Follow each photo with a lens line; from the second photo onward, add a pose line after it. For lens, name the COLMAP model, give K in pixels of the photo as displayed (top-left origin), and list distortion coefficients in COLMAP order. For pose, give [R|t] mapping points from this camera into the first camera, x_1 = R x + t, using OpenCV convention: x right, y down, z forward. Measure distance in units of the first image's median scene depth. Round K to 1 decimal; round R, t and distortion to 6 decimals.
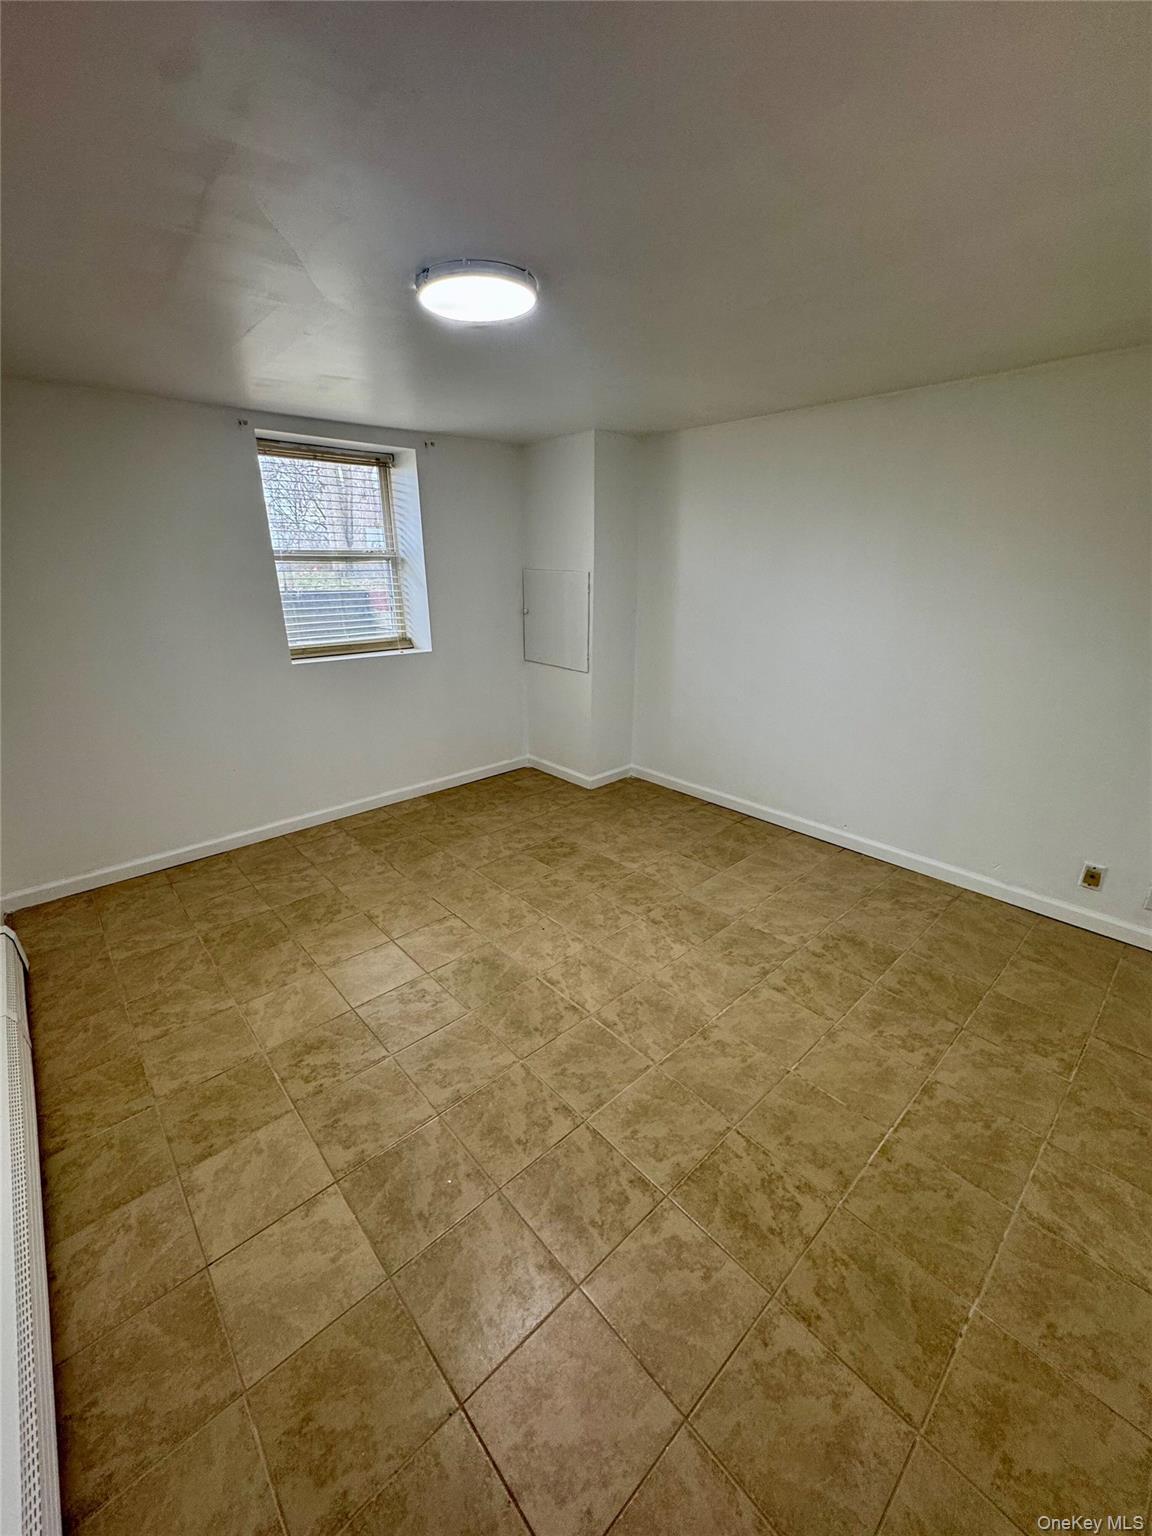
lens RADIAL K [[611.3, 0, 576.0], [0, 611.3, 768.0], [0, 0, 1]] dist [-0.003220, 0.000130]
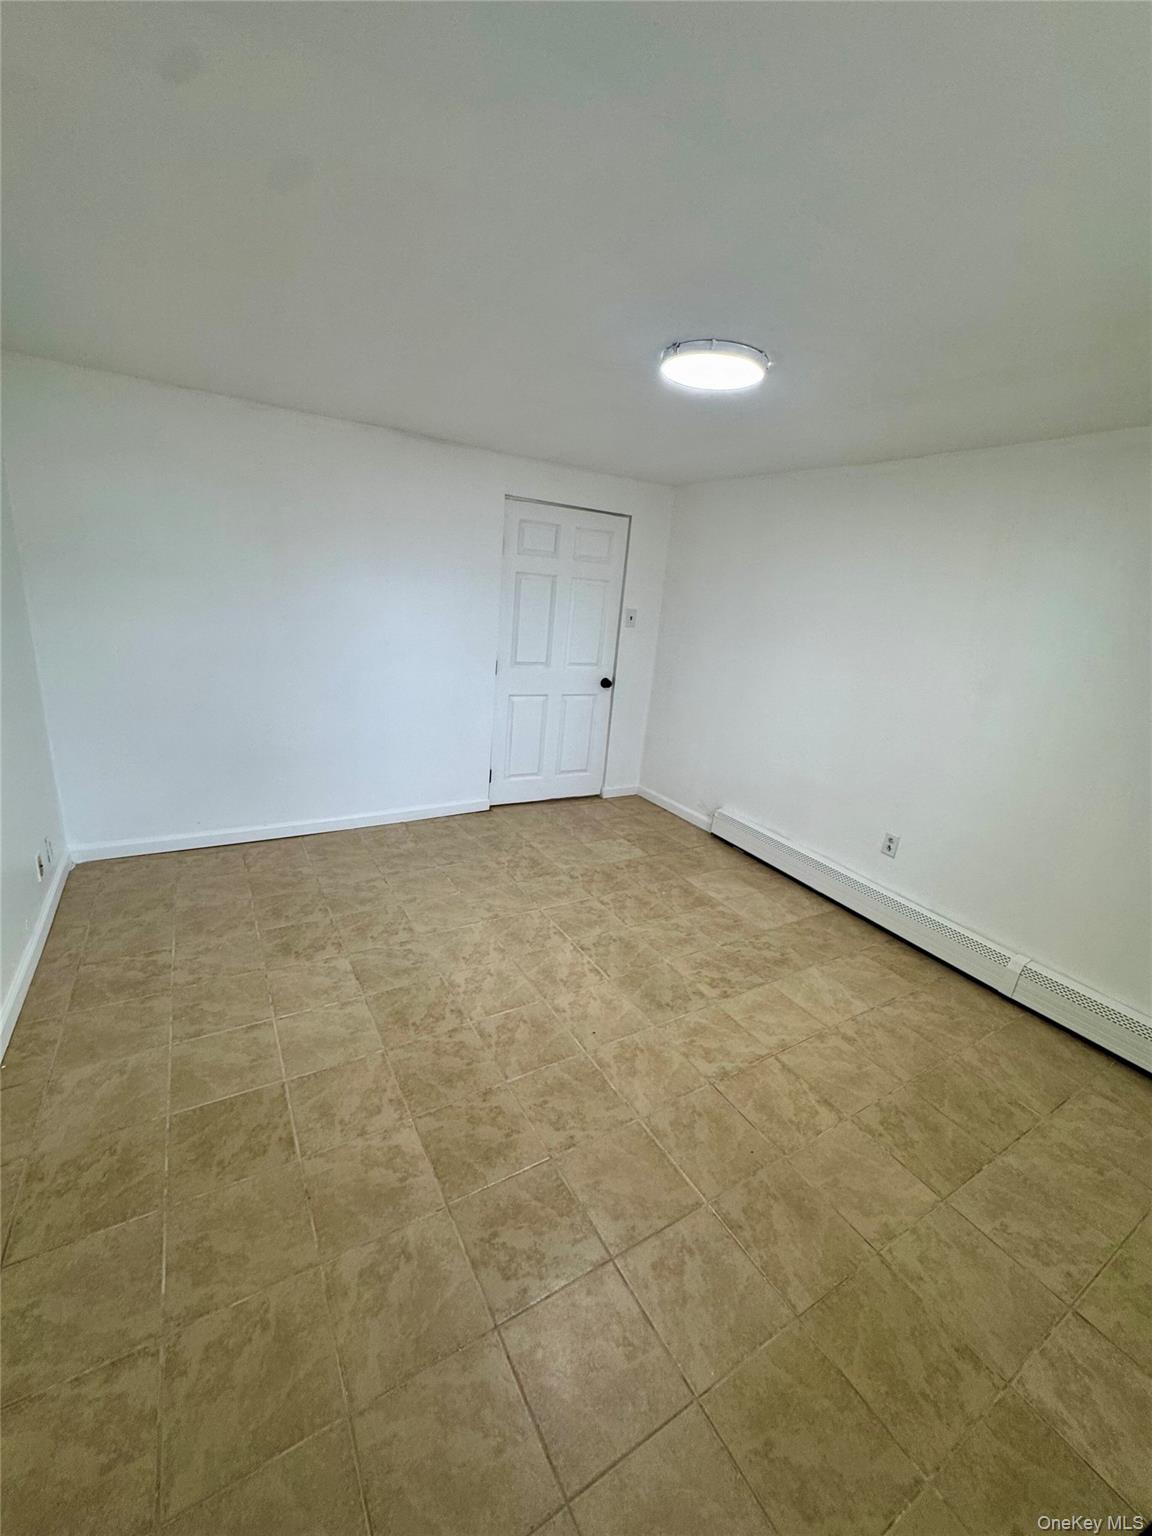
lens RADIAL K [[611.3, 0, 576.0], [0, 611.3, 768.0], [0, 0, 1]] dist [-0.003220, 0.000130]
pose [[-0.978214, -0.130062, 0.161804, -0.129998], [-0.012405, 0.814640, 0.579834, -0.560816], [-0.207227, 0.565195, -0.798506, 1.626590]]
